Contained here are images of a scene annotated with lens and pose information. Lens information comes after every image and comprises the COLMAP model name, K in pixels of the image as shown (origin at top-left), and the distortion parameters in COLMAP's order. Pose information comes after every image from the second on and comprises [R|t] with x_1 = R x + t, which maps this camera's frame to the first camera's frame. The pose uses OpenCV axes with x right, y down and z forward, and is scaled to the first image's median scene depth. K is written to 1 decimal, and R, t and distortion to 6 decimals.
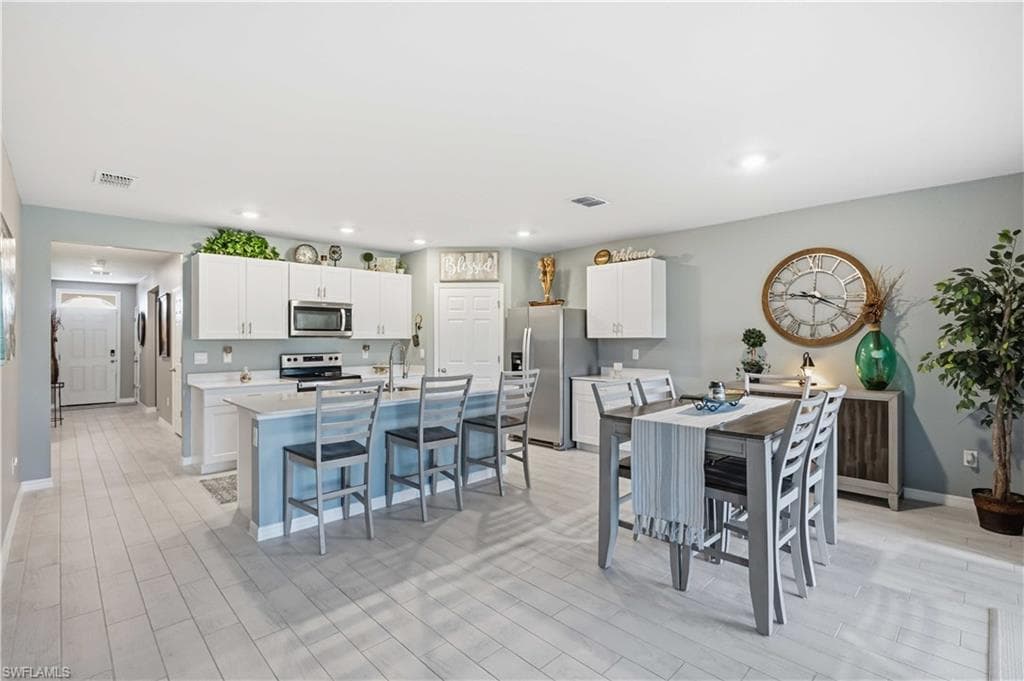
lens RADIAL K [[463.3, 0, 510.0], [0, 463.3, 339.3], [0, 0, 1]] dist [-0.017139, 0.000148]
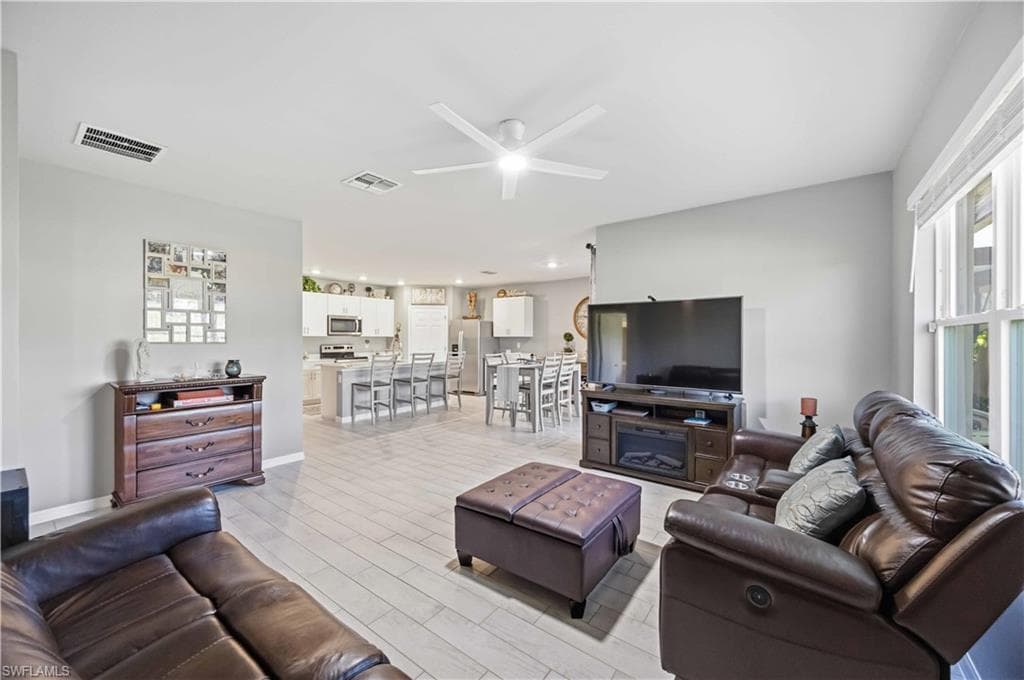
lens RADIAL K [[398.8, 0, 513.8], [0, 398.8, 341.6], [0, 0, 1]] dist [-0.000525, -0.000831]
pose [[0.987628, 0.002595, 0.156797, -0.004382], [-0.004060, 0.999951, 0.009024, 0.002374], [-0.156765, -0.009549, 0.987590, -0.639905]]
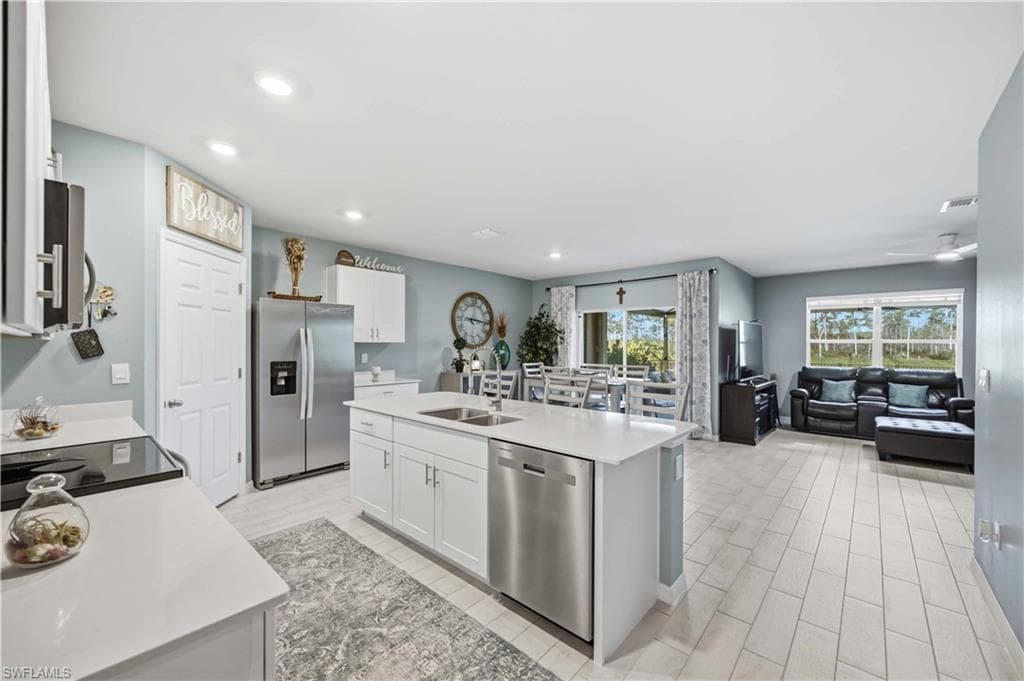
lens RADIAL K [[398.8, 0, 514.1], [0, 398.8, 347.7], [0, 0, 1]] dist [-0.000525, -0.000831]
pose [[-0.059825, -0.005610, 0.998193, -0.678497], [-0.004632, 0.999975, 0.005343, 0.002302], [-0.998198, -0.004304, -0.059849, 0.738394]]
